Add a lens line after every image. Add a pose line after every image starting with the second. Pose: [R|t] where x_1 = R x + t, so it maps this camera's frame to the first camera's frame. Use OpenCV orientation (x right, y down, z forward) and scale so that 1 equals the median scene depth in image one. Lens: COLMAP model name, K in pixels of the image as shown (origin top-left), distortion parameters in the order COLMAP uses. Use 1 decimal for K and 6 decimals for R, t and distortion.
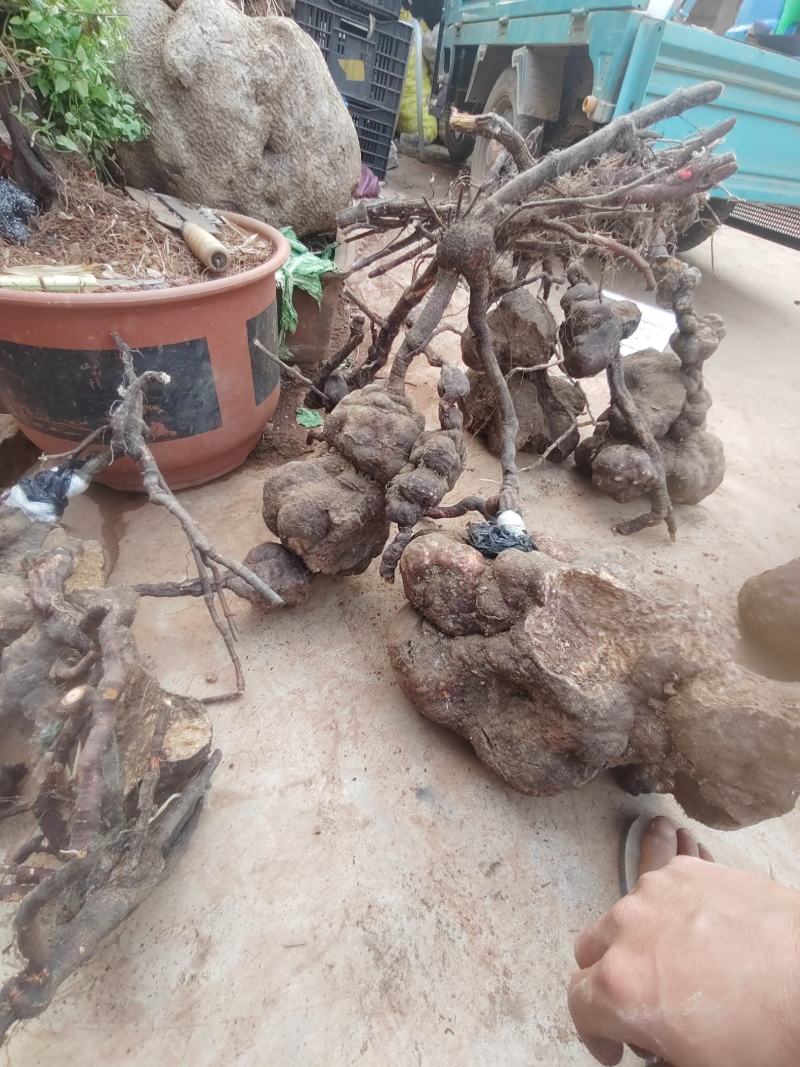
lens RADIAL K [[556.4, 0, 393.0], [0, 556.4, 536.9], [0, 0, 1]] dist [-0.064609, 0.074240]
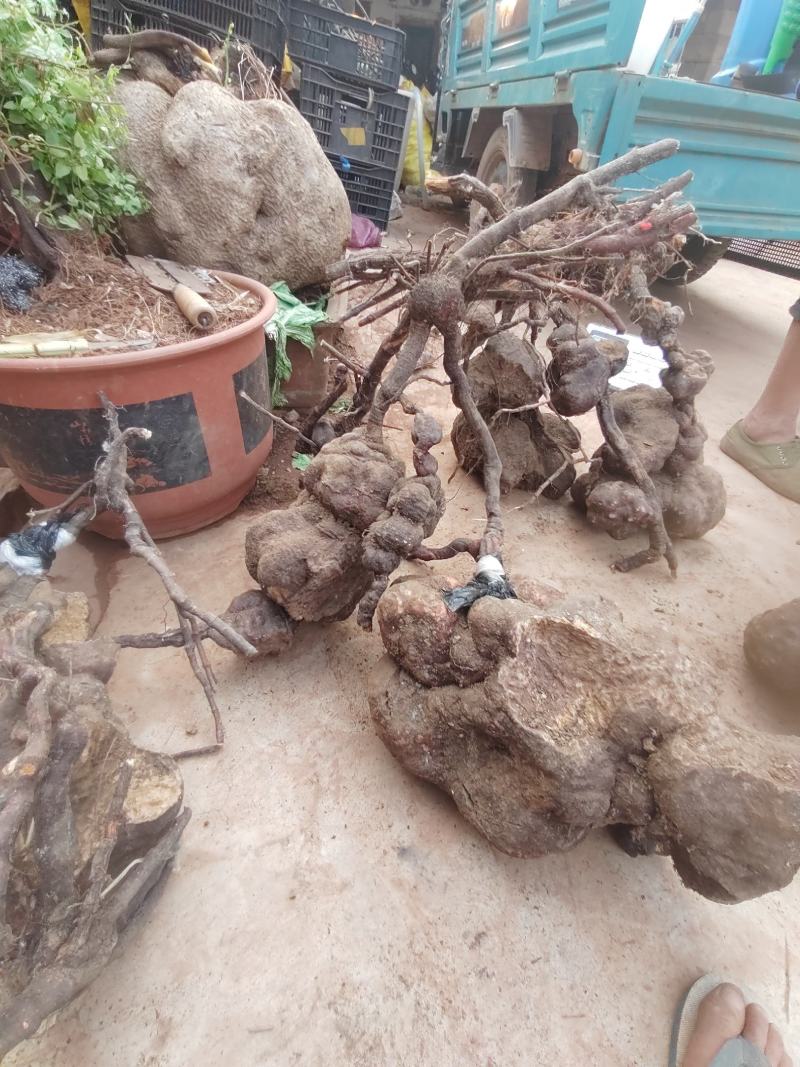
lens RADIAL K [[556.8, 0, 385.1], [0, 556.8, 528.7], [0, 0, 1]] dist [-0.063586, 0.073632]
pose [[0.998768, -0.022351, -0.044304, 0.069432], [0.018924, 0.996904, -0.076316, -0.023034], [0.045873, 0.075383, 0.996099, 0.003029]]
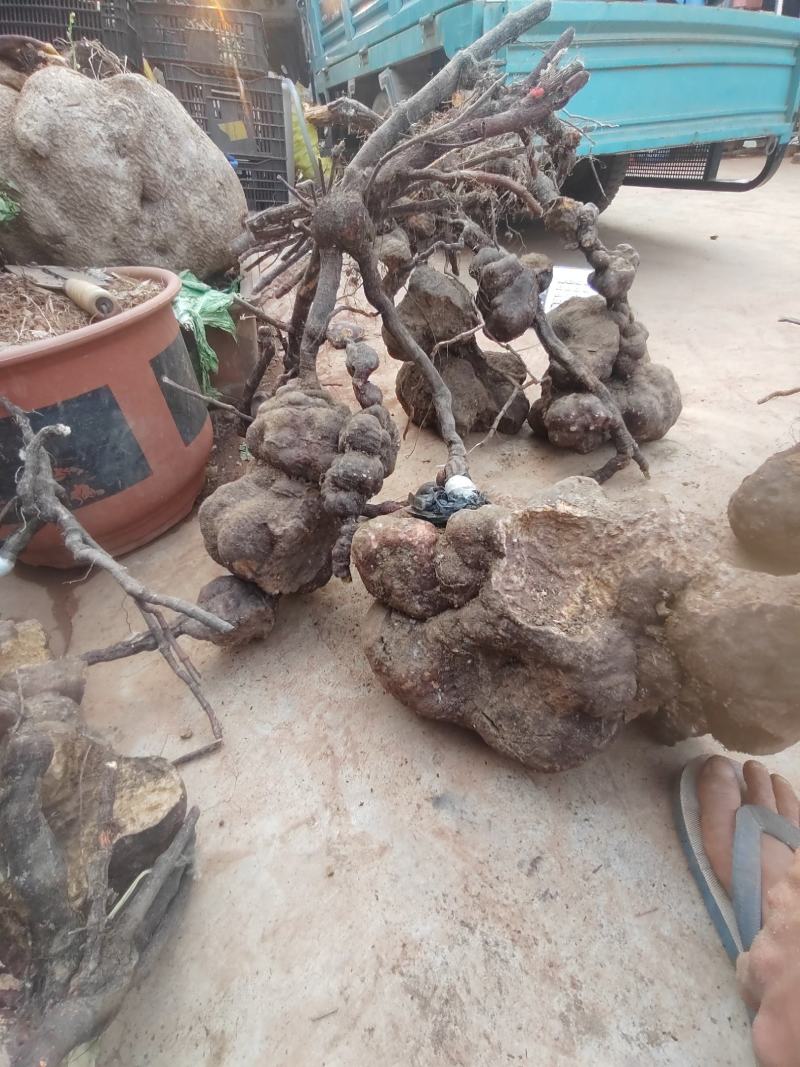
lens RADIAL K [[558.0, 0, 391.9], [0, 558.0, 531.0], [0, 0, 1]] dist [-0.059318, 0.068980]
pose [[0.968898, -0.247273, 0.009595, 0.072987], [0.247373, 0.966812, -0.063884, 0.073839], [0.006520, 0.064270, 0.997911, 0.071062]]
